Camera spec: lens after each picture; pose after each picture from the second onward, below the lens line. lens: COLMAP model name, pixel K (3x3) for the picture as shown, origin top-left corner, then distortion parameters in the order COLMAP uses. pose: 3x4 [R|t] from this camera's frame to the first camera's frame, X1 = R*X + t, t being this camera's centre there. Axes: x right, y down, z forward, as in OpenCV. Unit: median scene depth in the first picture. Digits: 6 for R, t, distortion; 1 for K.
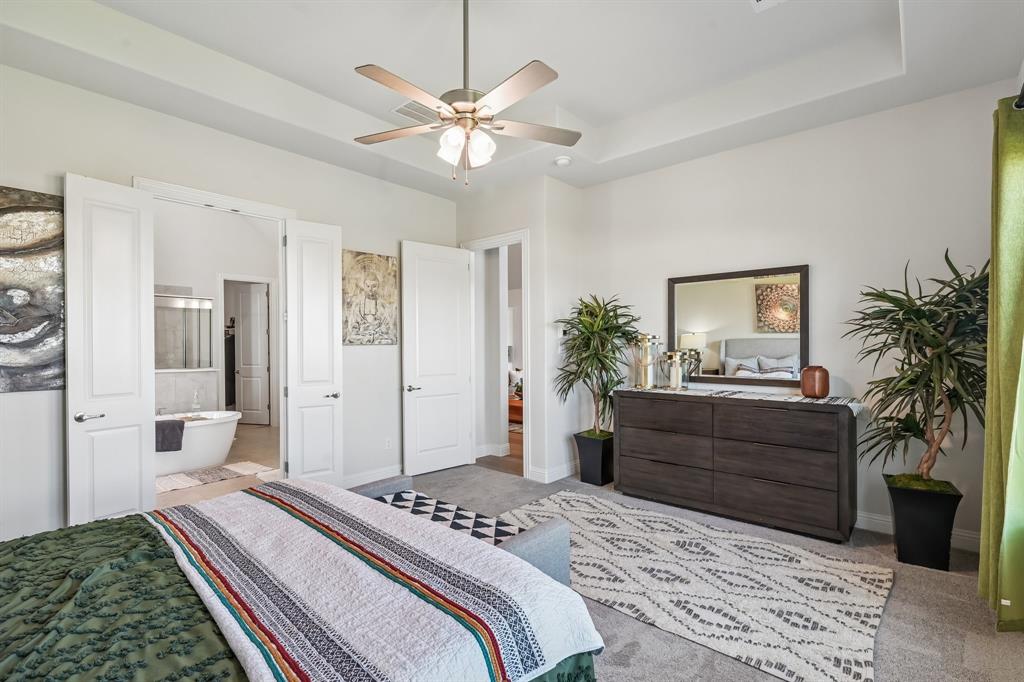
lens RADIAL K [[472.6, 0, 516.9], [0, 472.6, 339.8], [0, 0, 1]] dist [-0.003892, 0.001645]
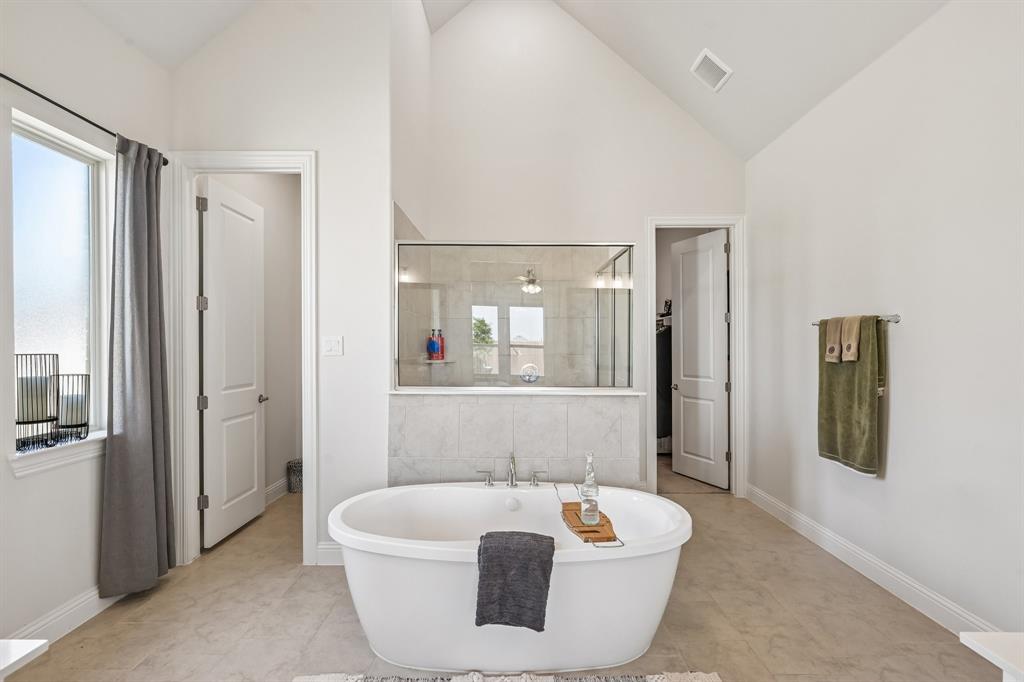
lens RADIAL K [[472.6, 0, 517.0], [0, 472.6, 340.0], [0, 0, 1]] dist [-0.003892, 0.001645]
pose [[0.661585, 0.002129, -0.749867, -0.283076], [0.000126, 0.999996, 0.002951, 0.006344], [0.749870, -0.002046, 0.661582, 0.464650]]
